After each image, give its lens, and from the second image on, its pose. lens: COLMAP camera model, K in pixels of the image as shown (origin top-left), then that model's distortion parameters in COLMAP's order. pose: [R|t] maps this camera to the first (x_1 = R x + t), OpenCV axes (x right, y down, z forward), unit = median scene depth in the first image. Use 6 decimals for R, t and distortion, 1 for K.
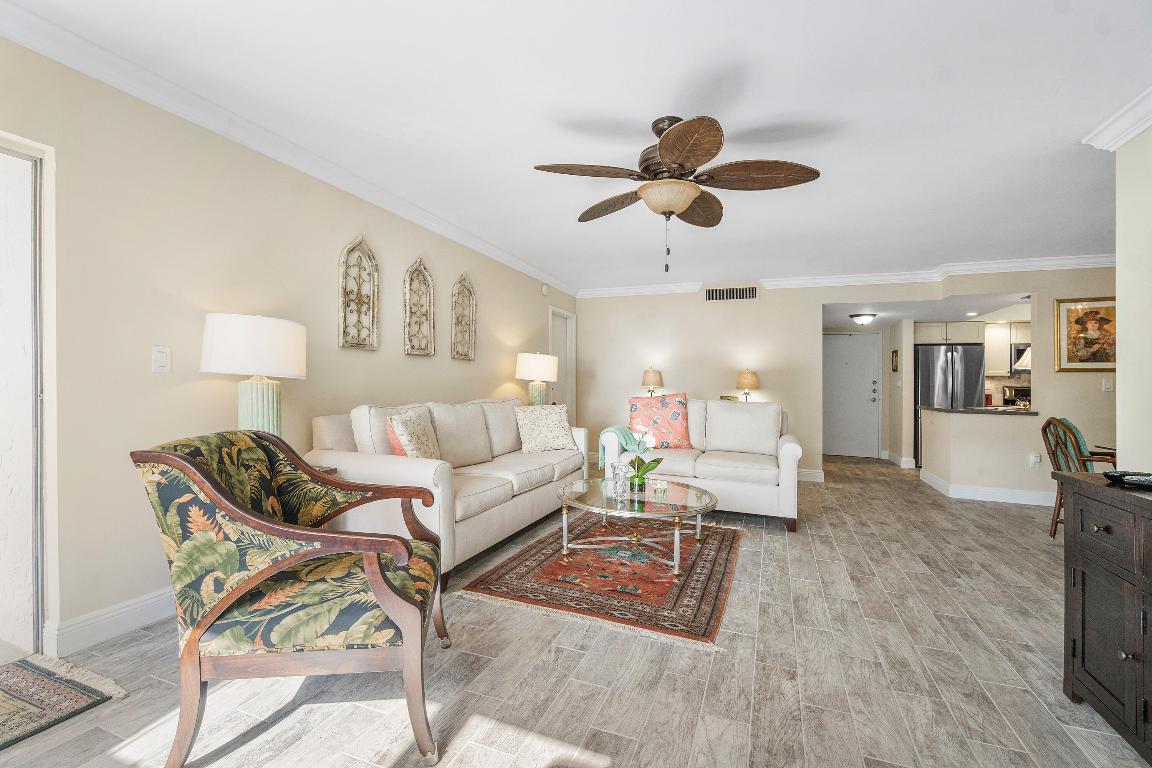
lens RADIAL K [[507.2, 0, 570.5], [0, 507.2, 366.4], [0, 0, 1]] dist [0.000756, 0.000129]
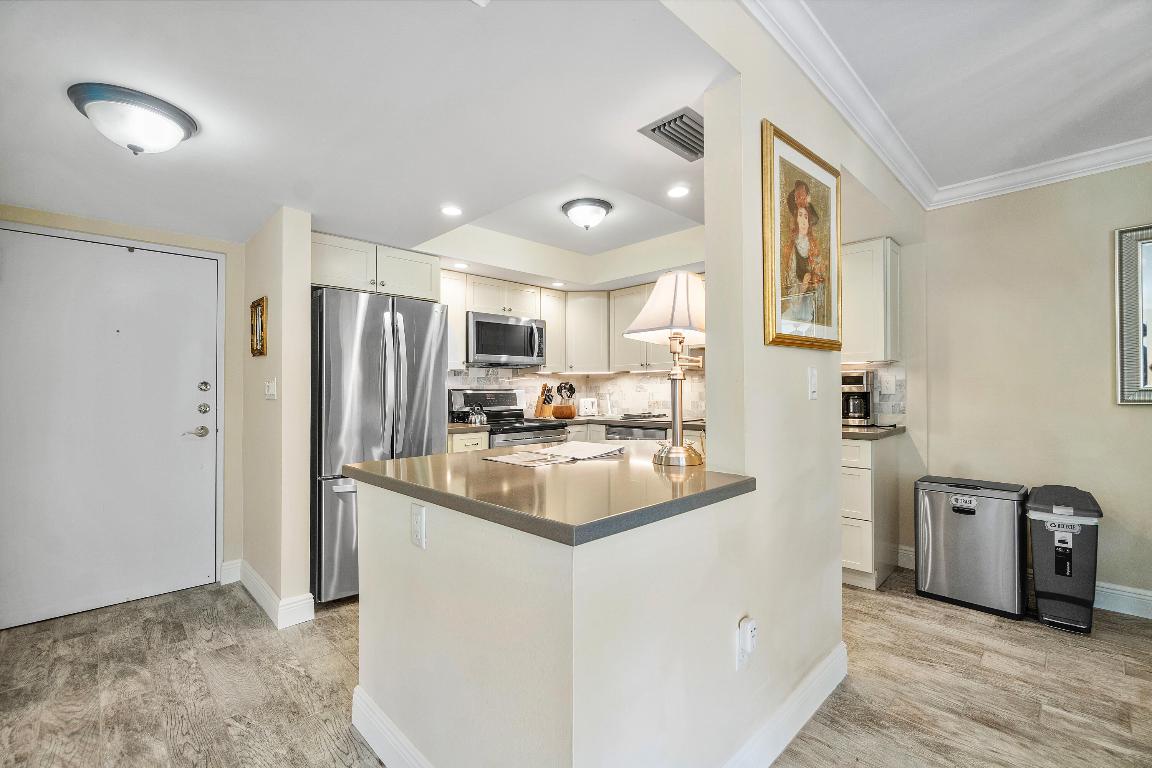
lens RADIAL K [[495.2, 0, 557.1], [0, 495.2, 381.5], [0, 0, 1]] dist [0.000372, -0.000415]
pose [[0.425795, -0.011012, 0.904753, 0.432277], [-0.012264, 0.999764, 0.017940, 0.021123], [-0.904737, -0.018734, 0.425559, 0.692978]]
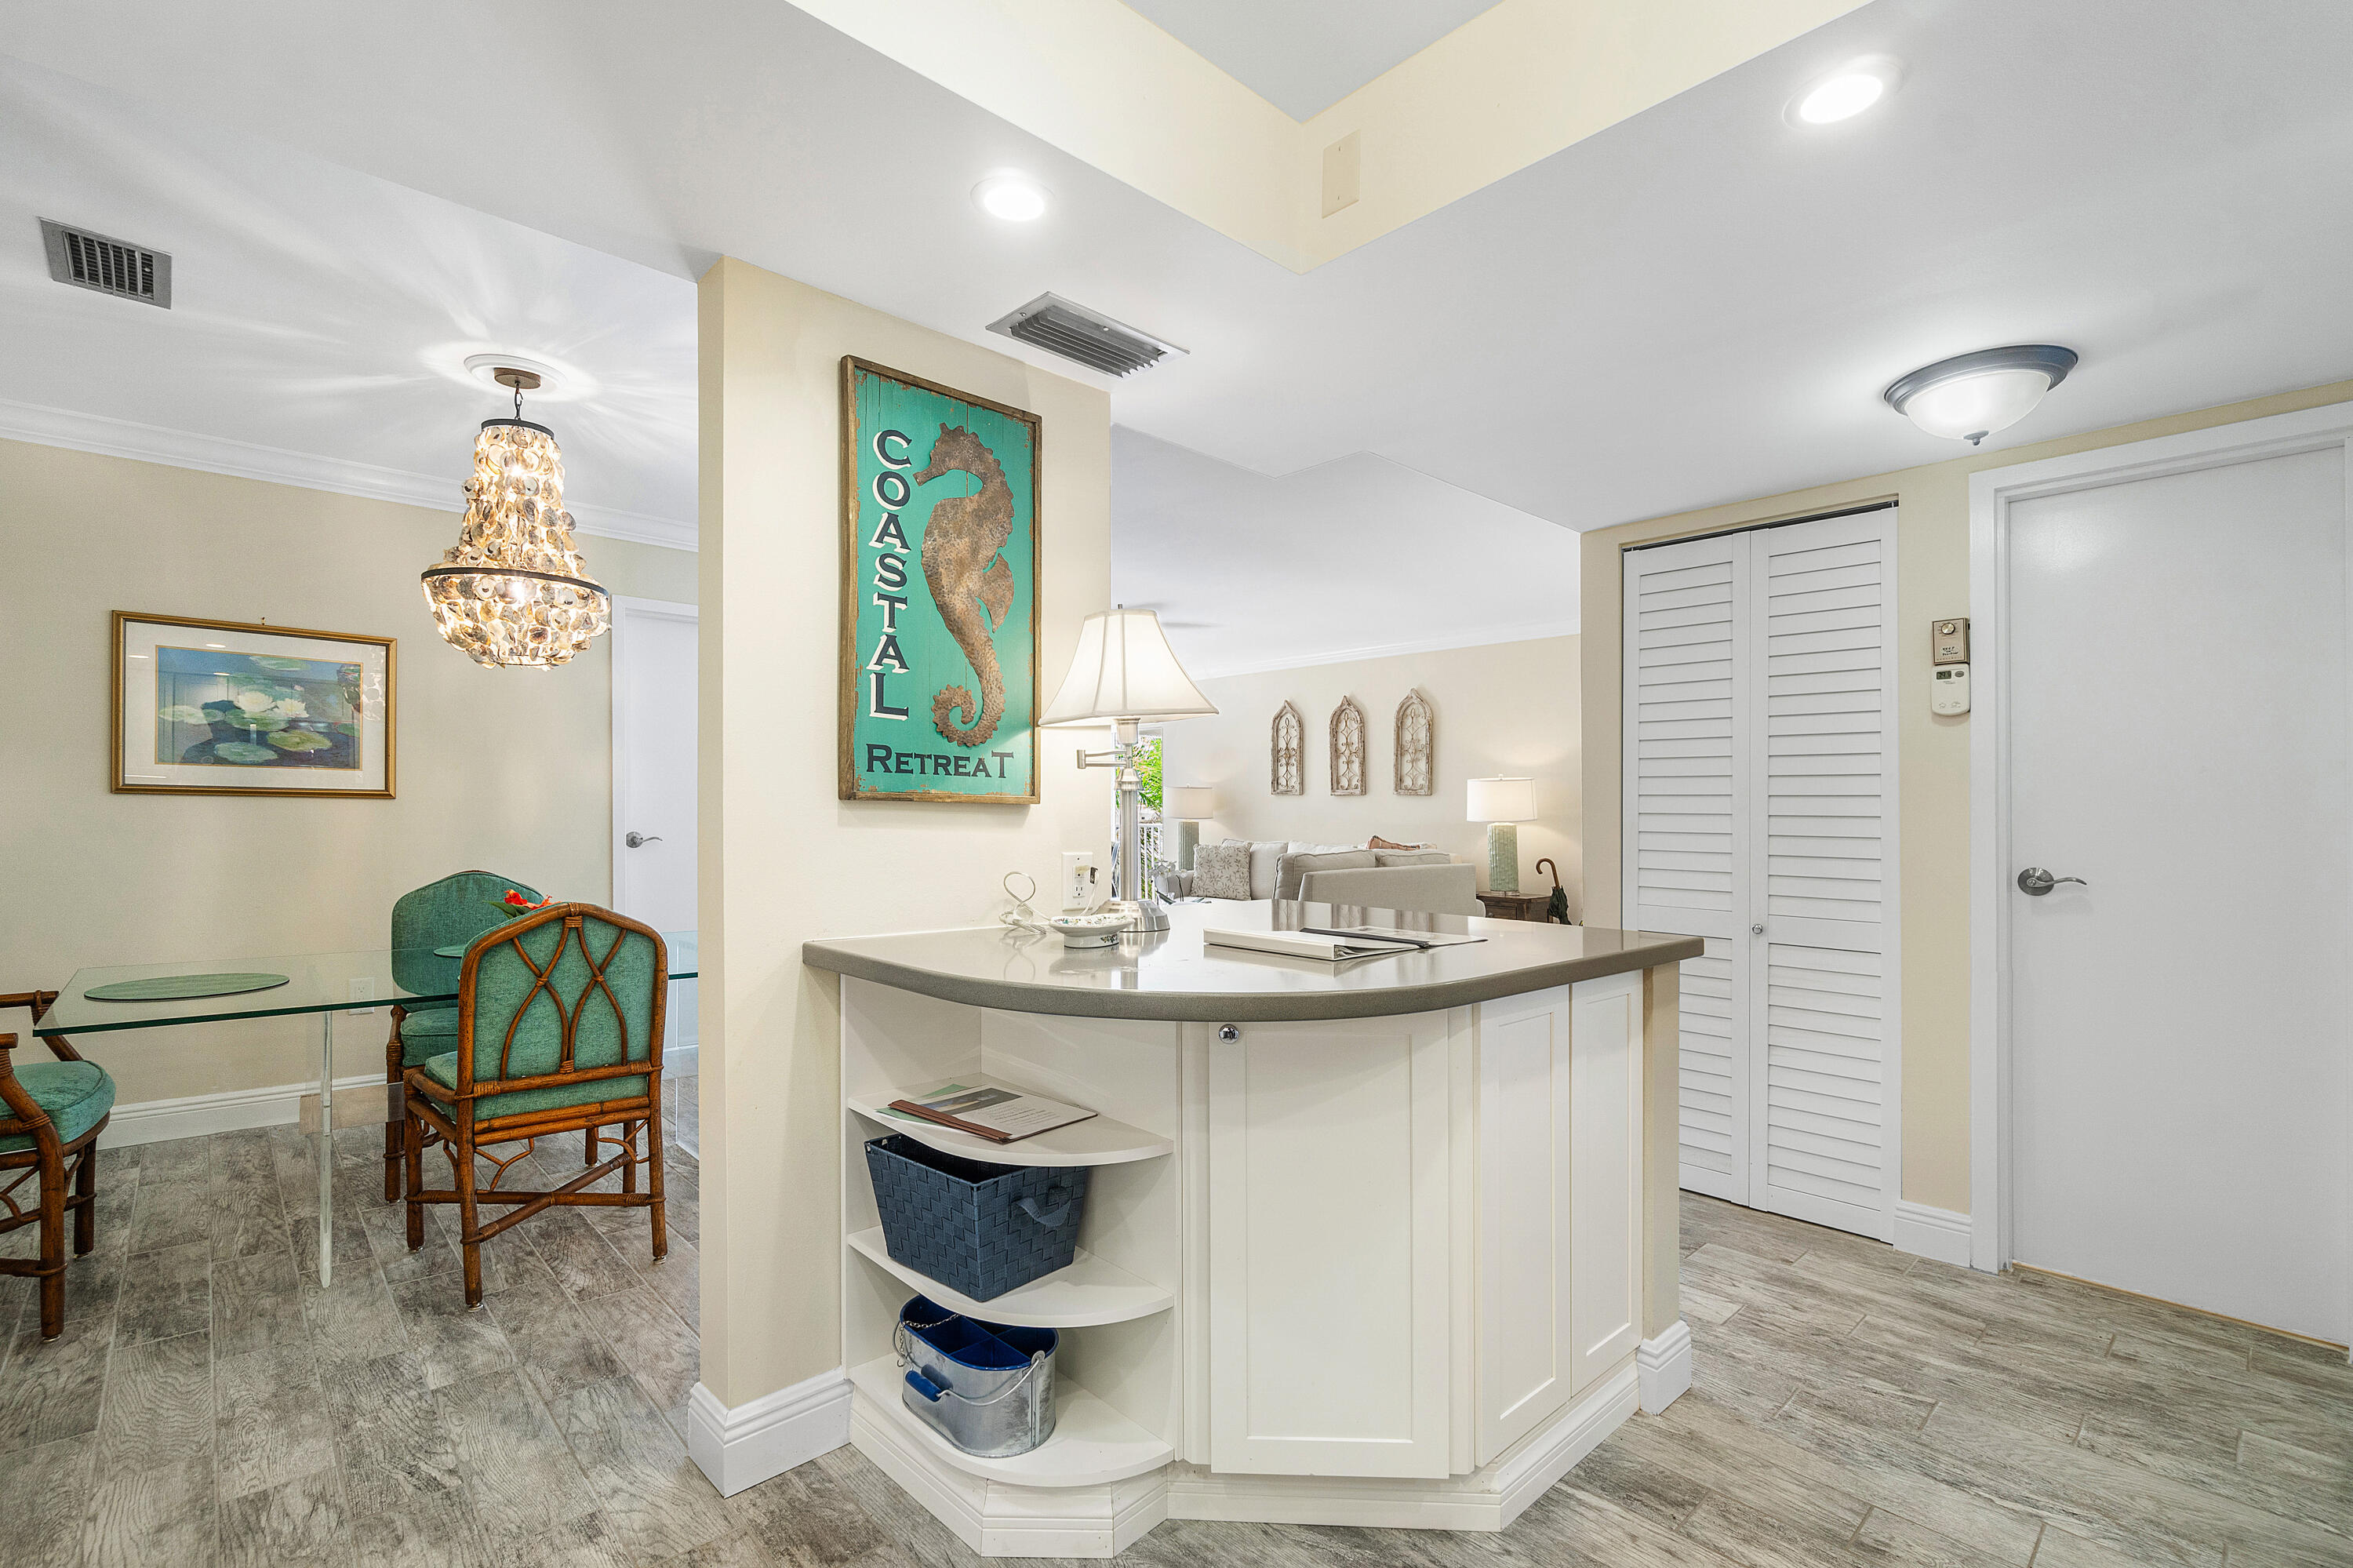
lens RADIAL K [[1043.8, 0, 1169.9], [0, 1043.8, 828.3], [0, 0, 1]] dist [-0.002351, 0.000047]
pose [[-0.423995, -0.016157, -0.905520, 0.945536], [0.008989, 0.999717, -0.022046, 0.042871], [0.905620, -0.017488, -0.423730, 0.881049]]
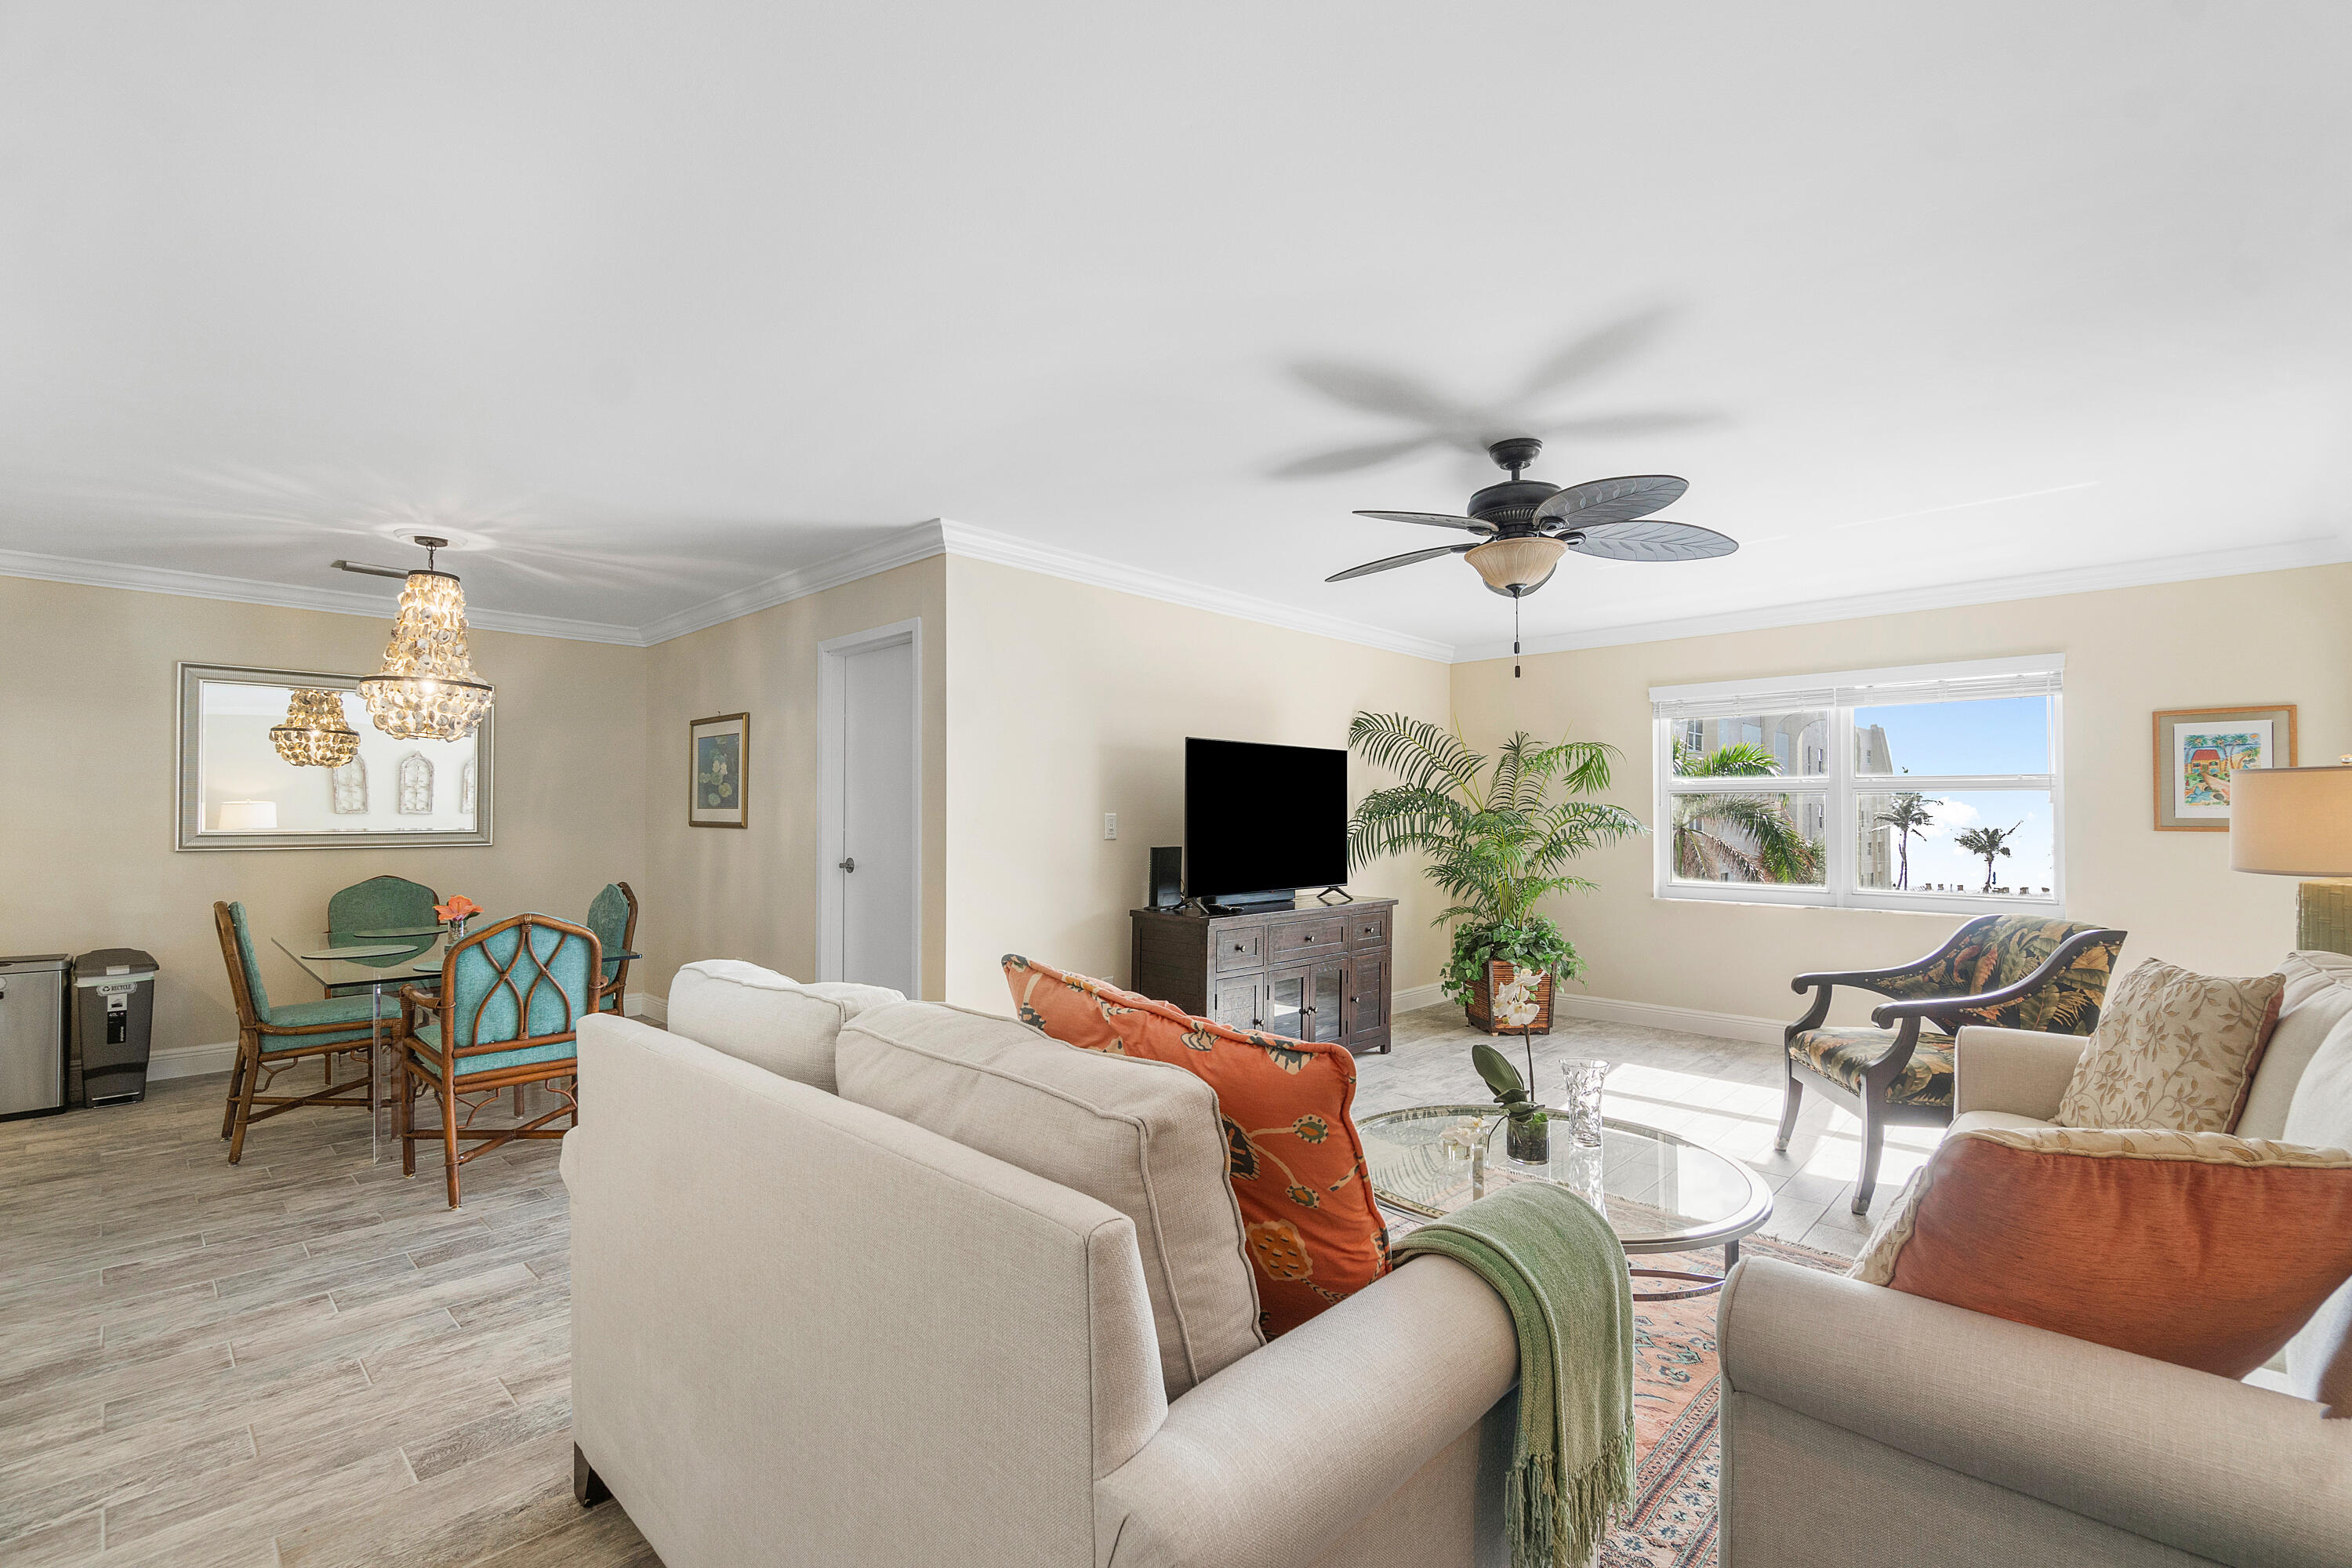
lens RADIAL K [[1043.4, 0, 1169.4], [0, 1043.4, 828.3], [0, 0, 1]] dist [-0.002351, 0.000047]
pose [[-0.921294, -0.025582, 0.388023, 0.044999], [-0.035654, 0.999188, -0.018779, 0.013410], [-0.387228, -0.031135, -0.921458, 0.863706]]
